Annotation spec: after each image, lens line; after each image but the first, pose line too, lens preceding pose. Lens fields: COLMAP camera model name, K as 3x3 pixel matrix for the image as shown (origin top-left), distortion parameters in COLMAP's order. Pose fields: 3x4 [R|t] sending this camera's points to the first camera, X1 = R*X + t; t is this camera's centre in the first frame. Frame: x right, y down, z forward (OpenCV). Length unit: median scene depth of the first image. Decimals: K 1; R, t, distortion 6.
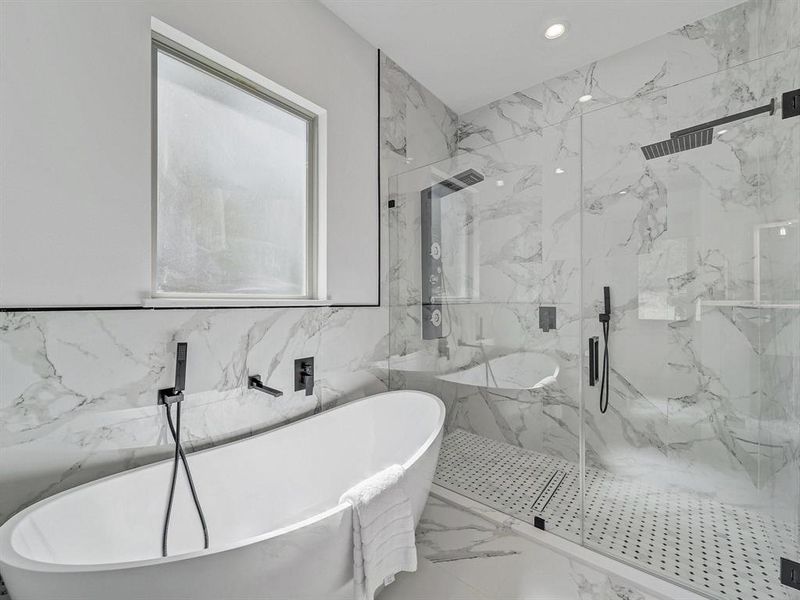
lens RADIAL K [[330.9, 0, 401.7], [0, 330.9, 301.0], [0, 0, 1]] dist [-0.007138, 0.000367]
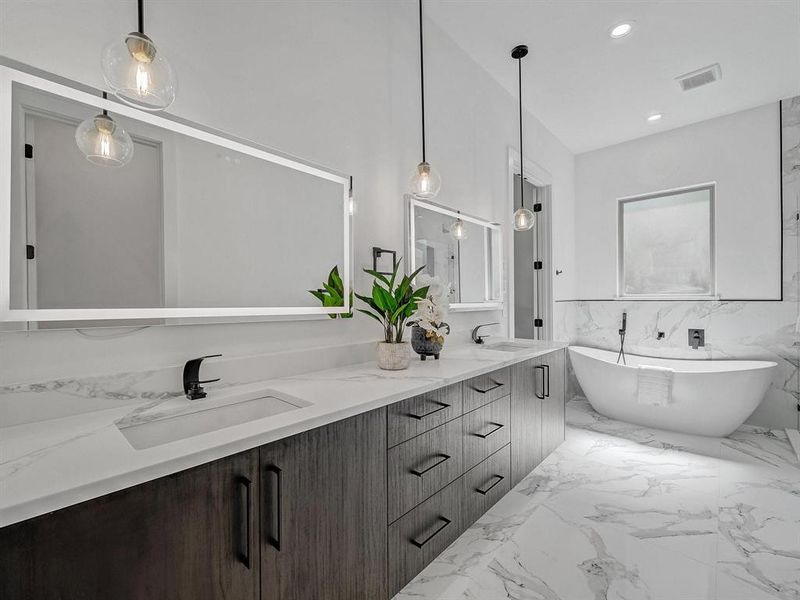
lens RADIAL K [[330.9, 0, 407.1], [0, 330.9, 299.5], [0, 0, 1]] dist [-0.007138, 0.000367]
pose [[-0.056293, 0.001229, -0.998414, 1.669925], [0.010082, 0.999949, 0.000662, -0.005803], [0.998363, -0.010029, -0.056302, -0.502405]]
